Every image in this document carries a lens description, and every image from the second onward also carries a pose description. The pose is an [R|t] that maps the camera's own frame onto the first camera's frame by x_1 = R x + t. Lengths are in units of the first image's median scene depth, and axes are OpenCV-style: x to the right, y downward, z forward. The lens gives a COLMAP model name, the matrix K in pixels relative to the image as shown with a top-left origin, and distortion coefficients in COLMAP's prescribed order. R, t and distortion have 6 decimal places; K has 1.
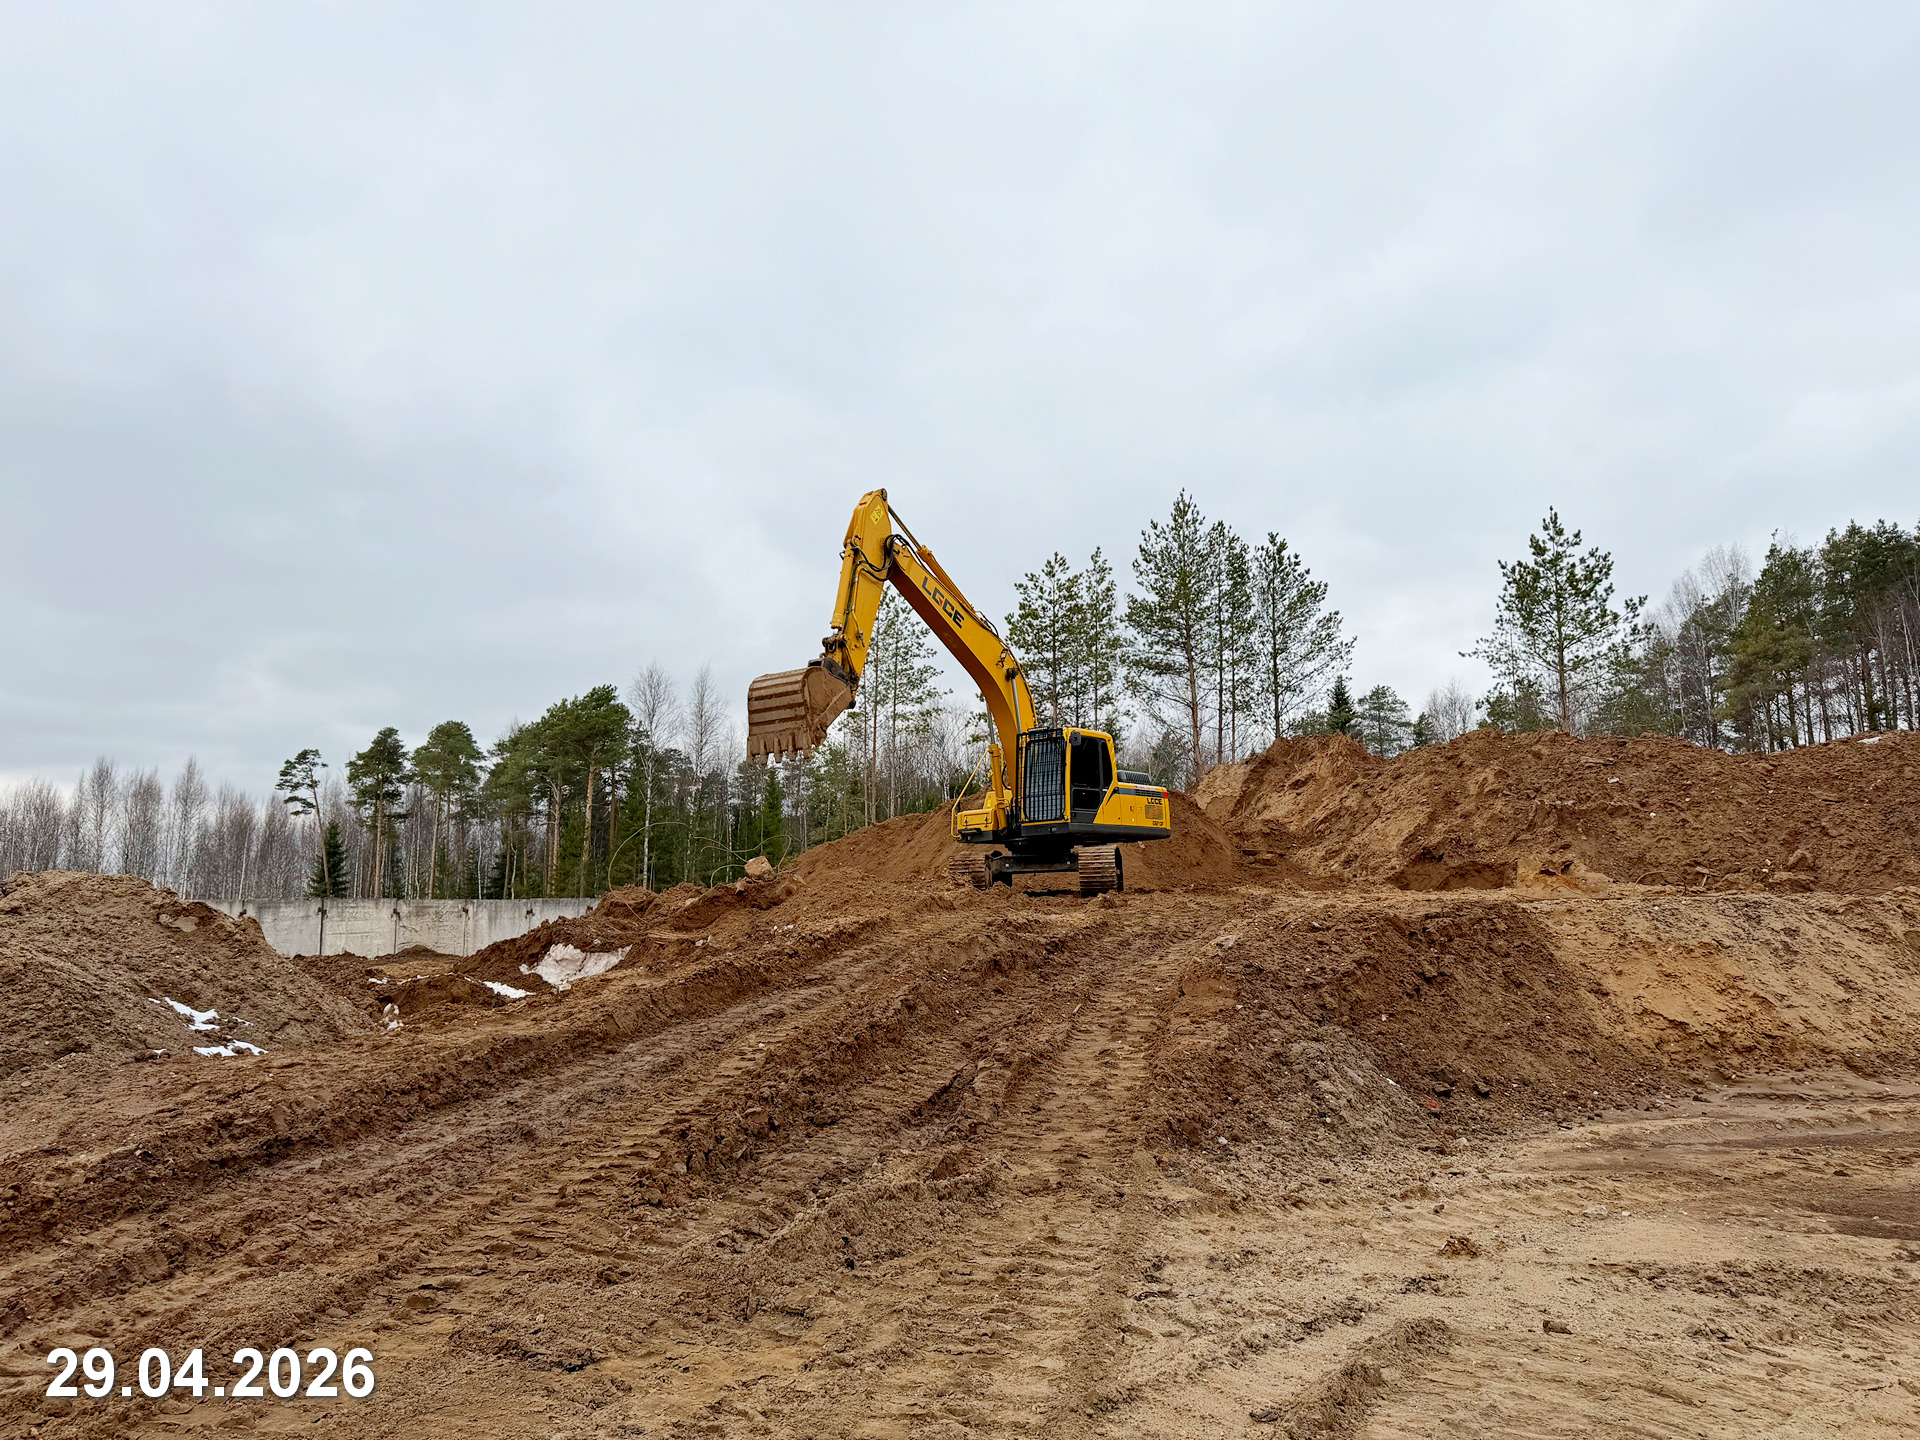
lens RADIAL K [[1334.2, 0, 968.4], [0, 1334.2, 731.2], [0, 0, 1]] dist [0.009507, -0.011541]
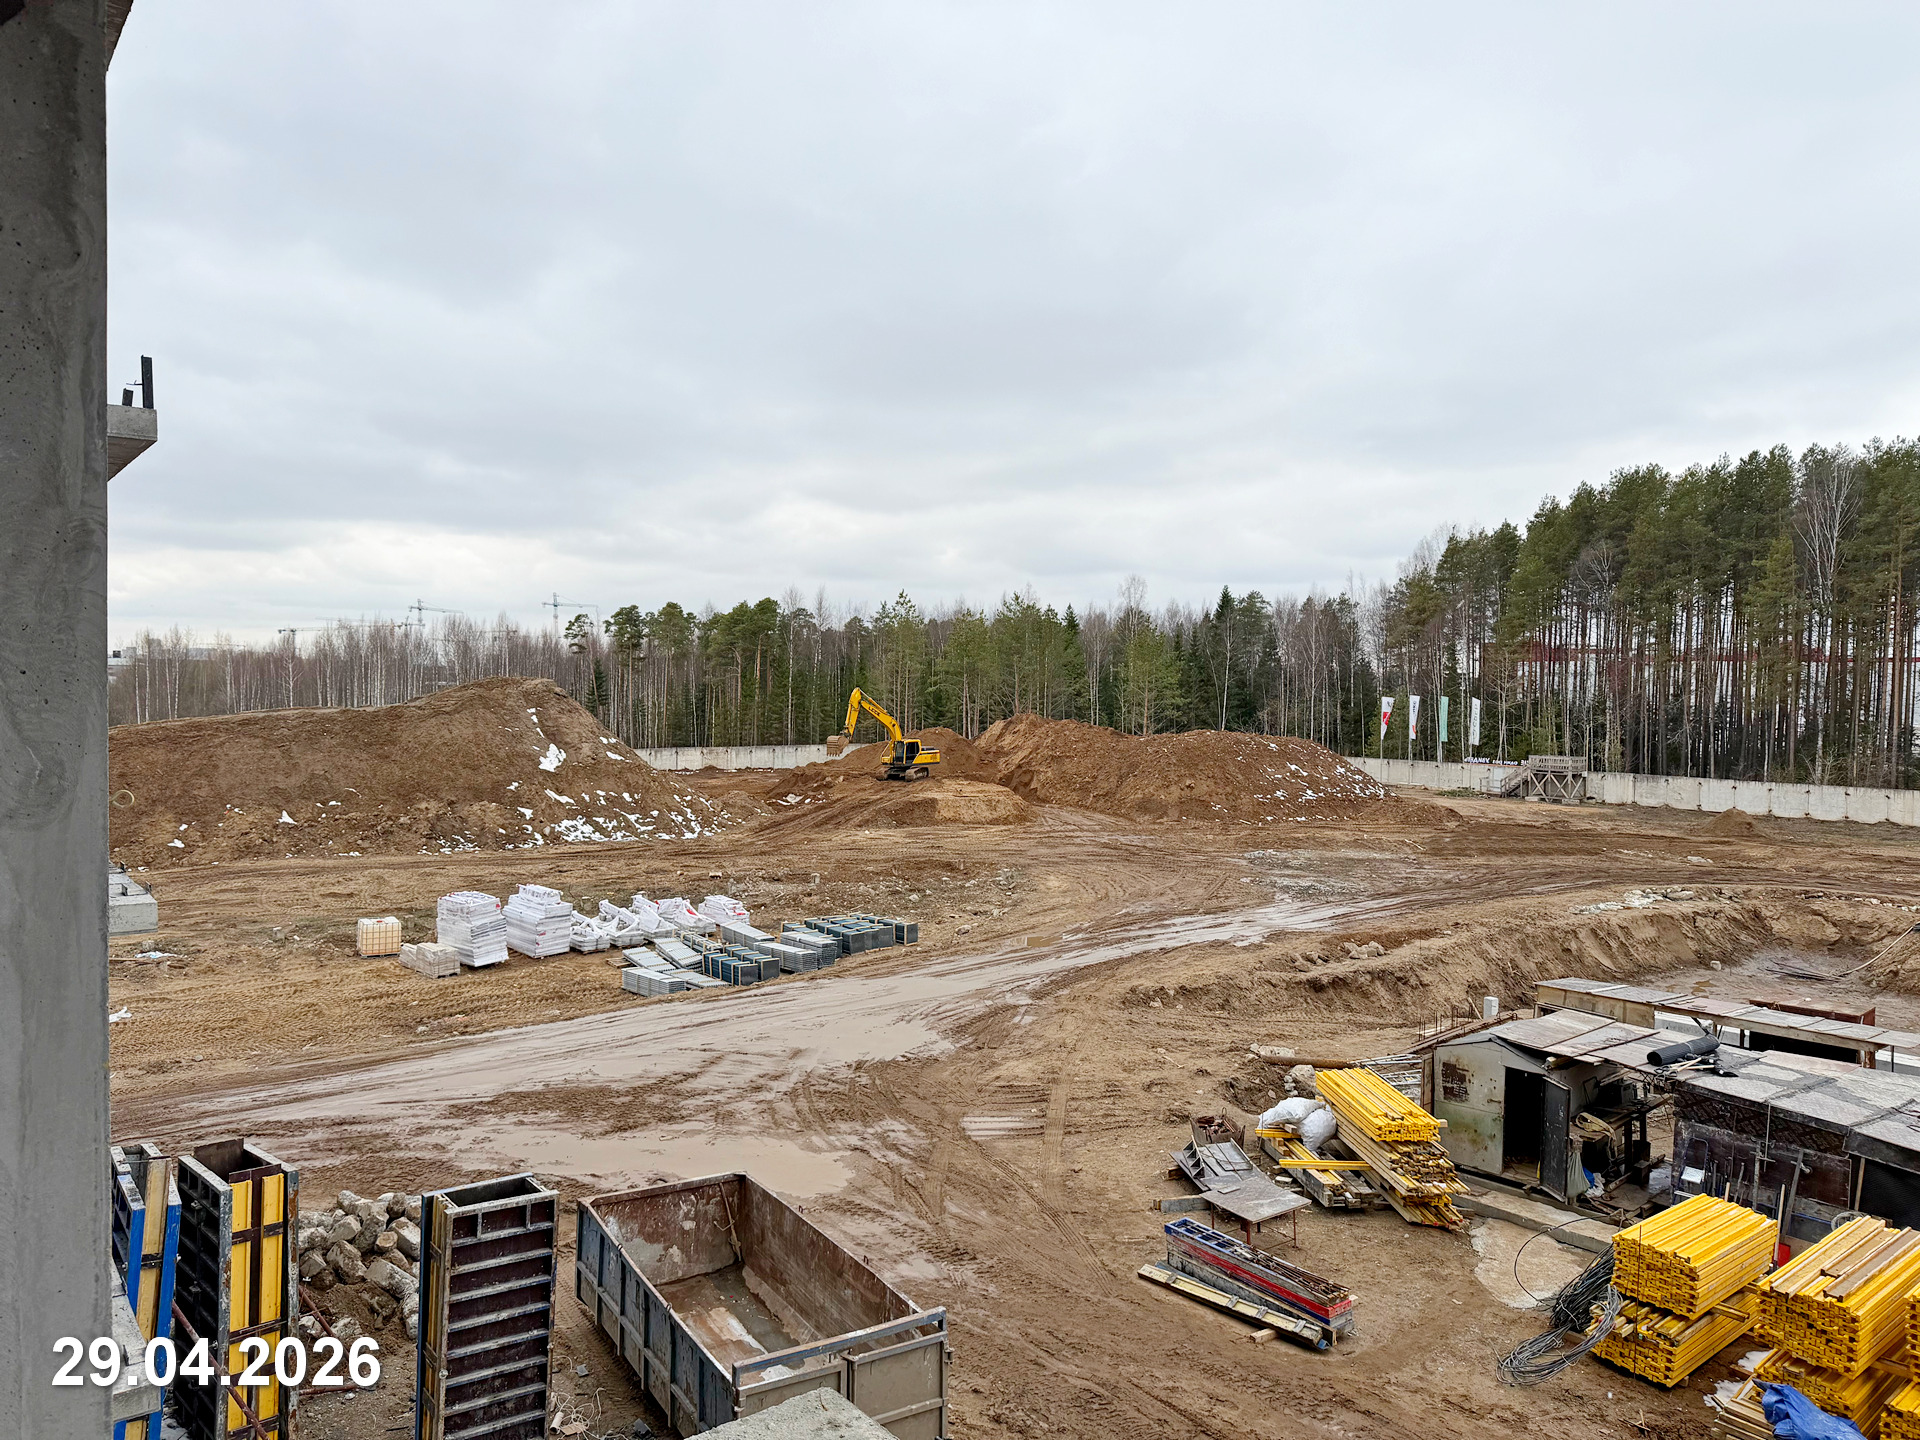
lens RADIAL K [[1334.2, 0, 968.4], [0, 1334.2, 731.2], [0, 0, 1]] dist [0.009507, -0.011541]
pose [[0.995840, 0.033968, -0.084548, 0.117122], [-0.018239, 0.983447, 0.180277, -0.148248], [0.089272, -0.177985, 0.979975, -0.576858]]
